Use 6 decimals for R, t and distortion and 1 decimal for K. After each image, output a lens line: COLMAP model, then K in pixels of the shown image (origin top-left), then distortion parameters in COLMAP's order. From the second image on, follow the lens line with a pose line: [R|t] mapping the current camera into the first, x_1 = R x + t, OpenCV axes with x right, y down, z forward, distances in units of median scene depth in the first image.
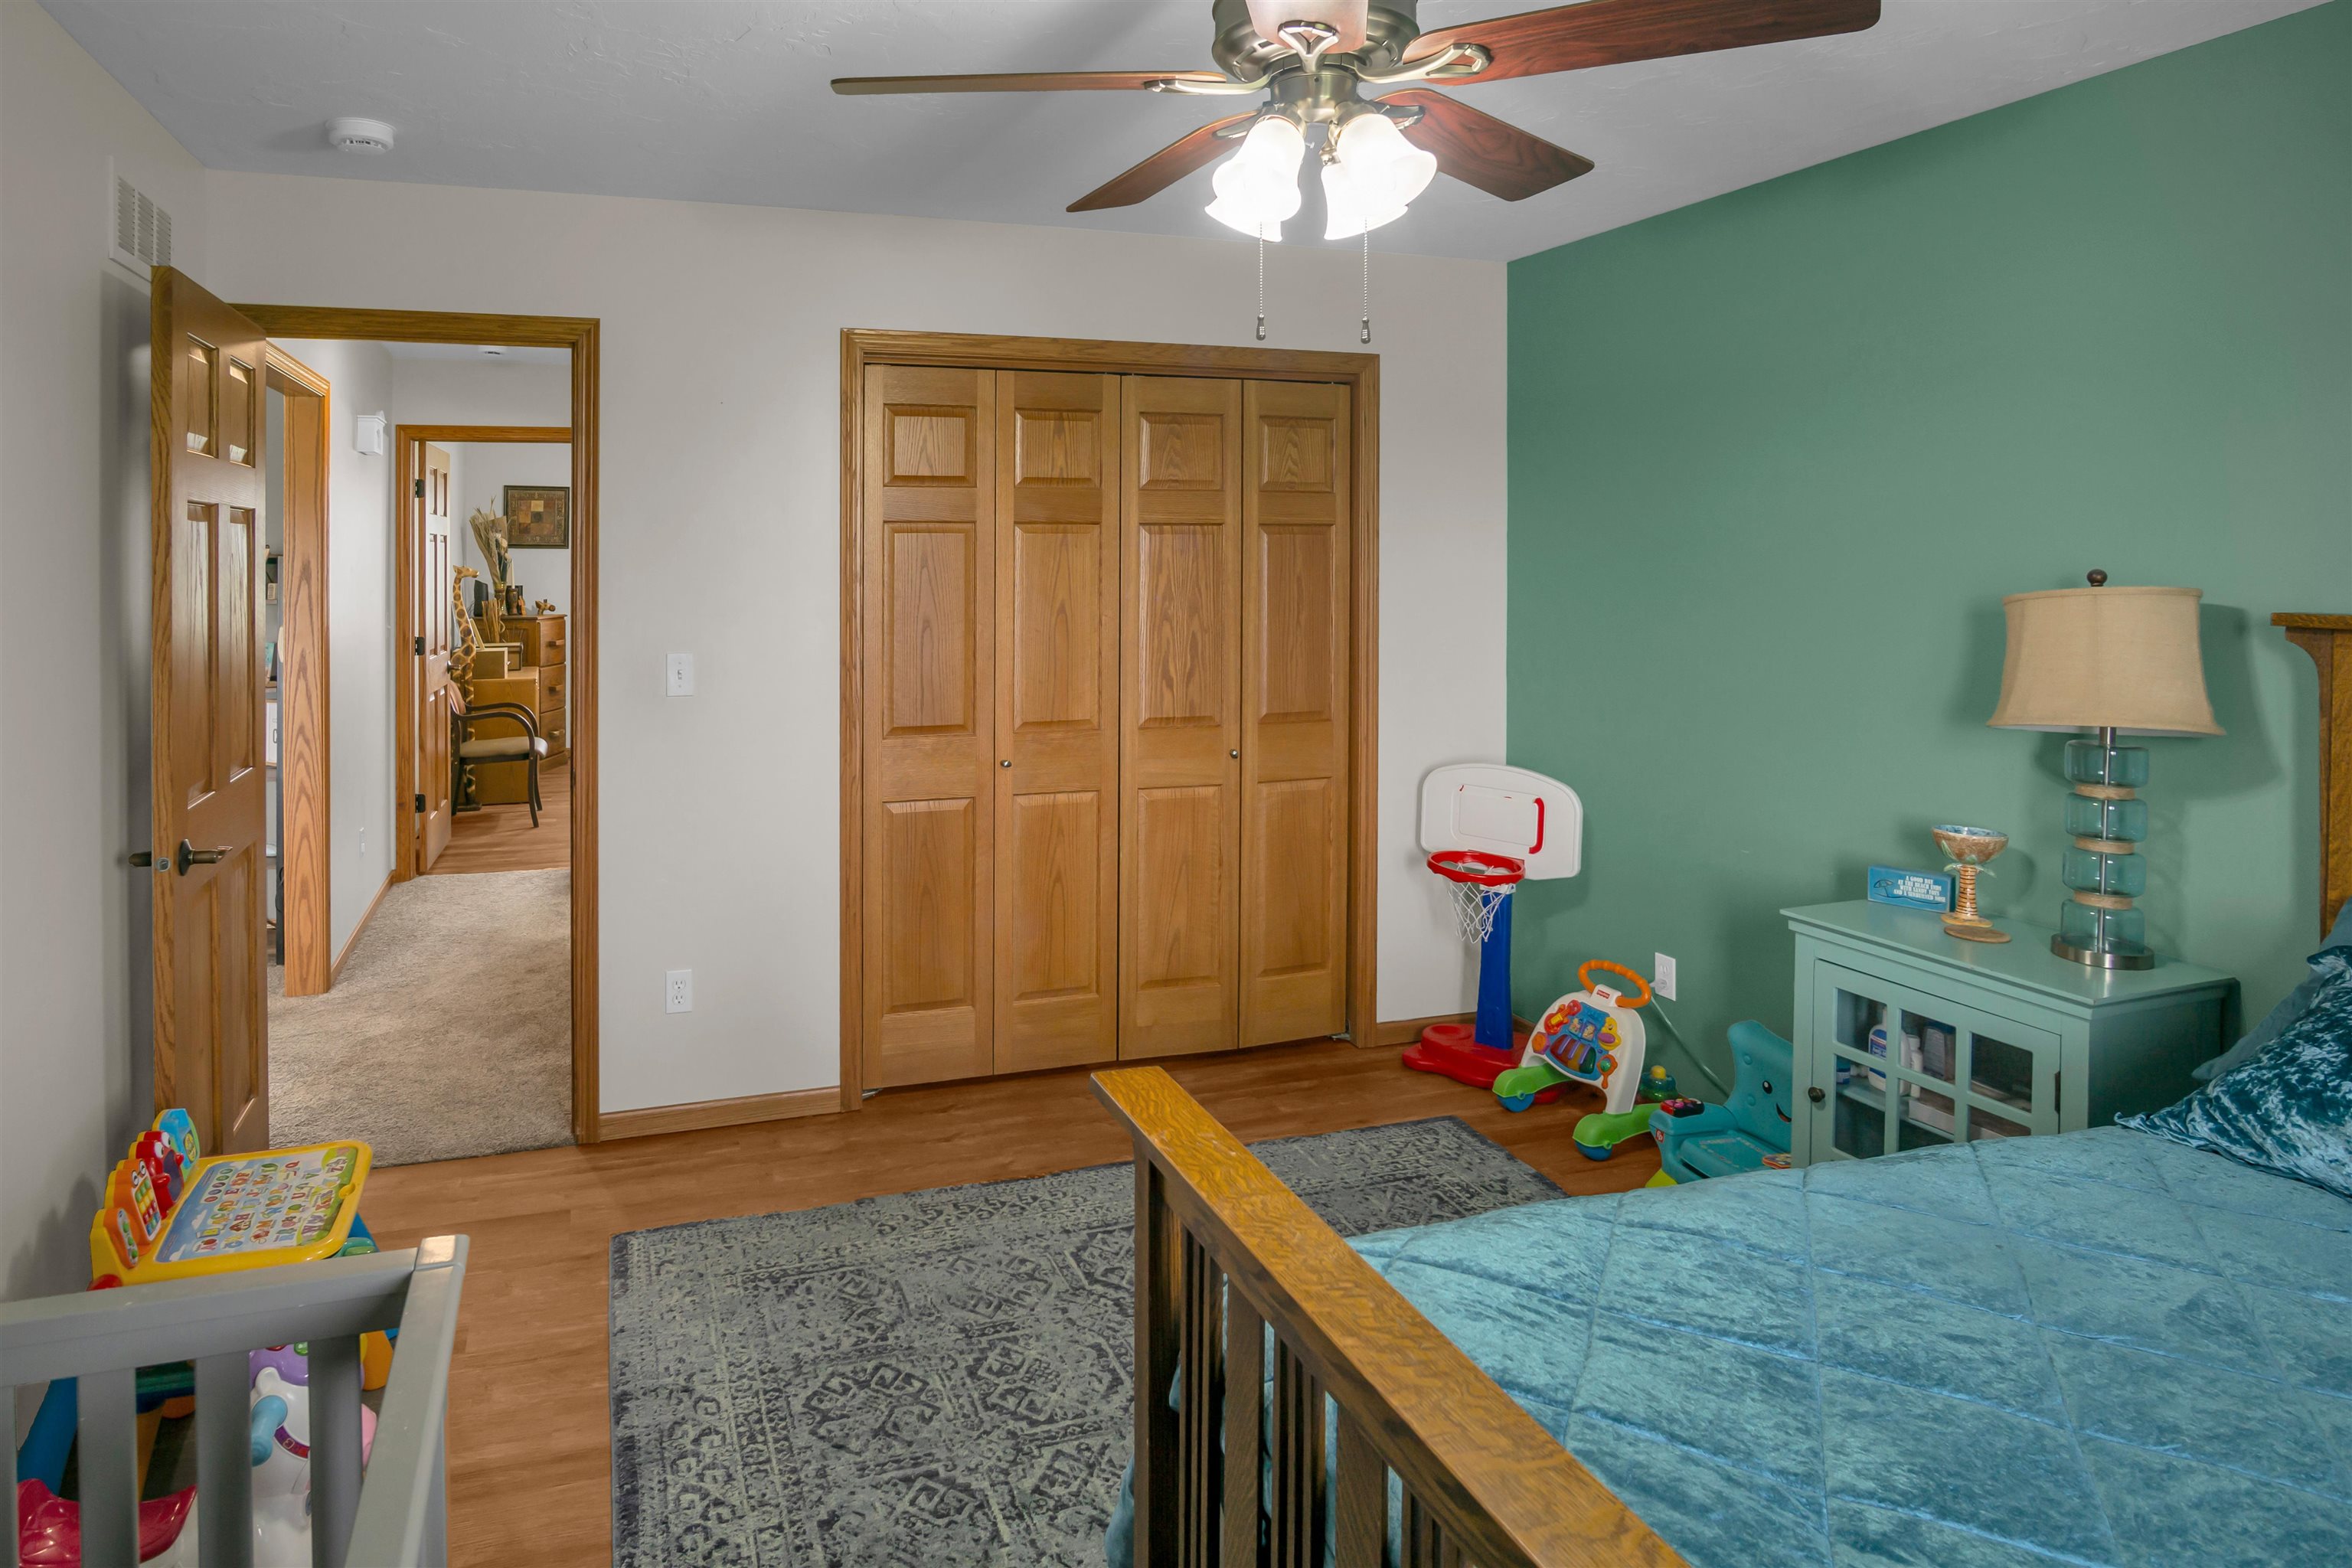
lens RADIAL K [[1270.1, 0, 1157.8], [0, 1270.1, 781.8], [0, 0, 1]] dist [-0.011048, -0.003121]
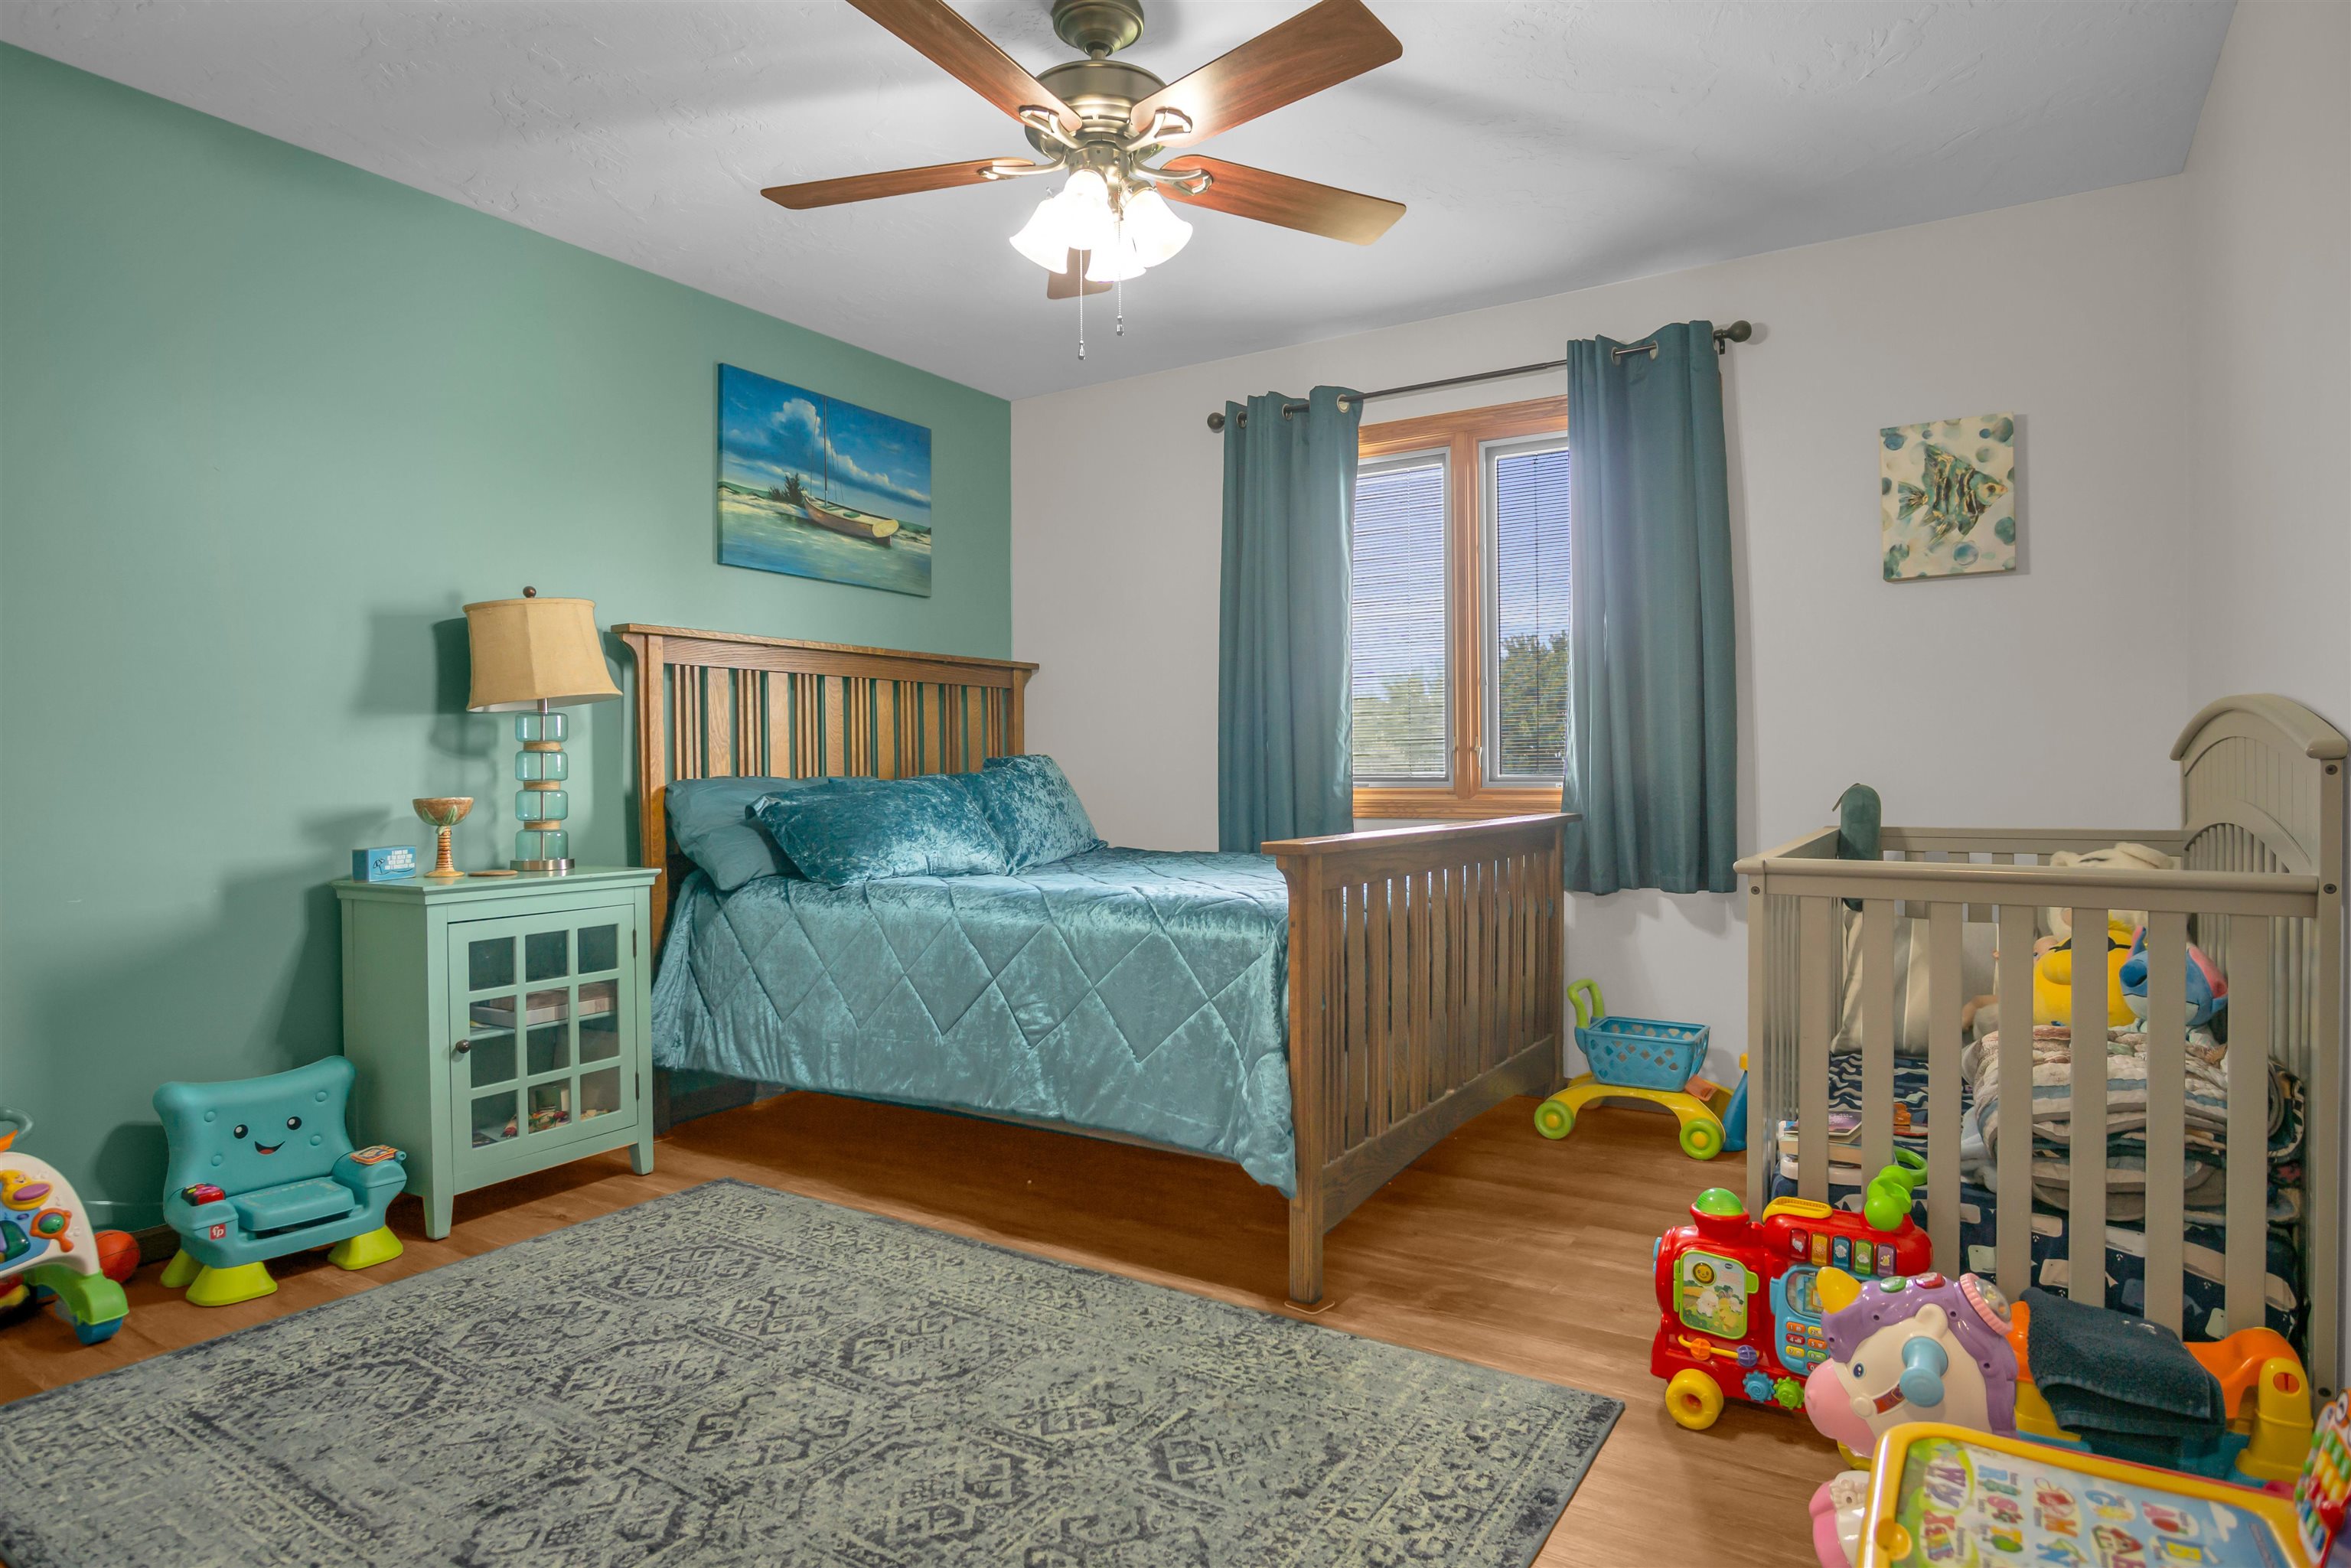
lens RADIAL K [[1269.5, 0, 1160.7], [0, 1269.5, 784.4], [0, 0, 1]] dist [-0.011048, -0.003121]
pose [[-0.575263, 0.021549, 0.817684, -0.876092], [0.143532, 0.986802, 0.074972, 0.044647], [-0.805277, 0.160492, -0.570764, 1.426442]]
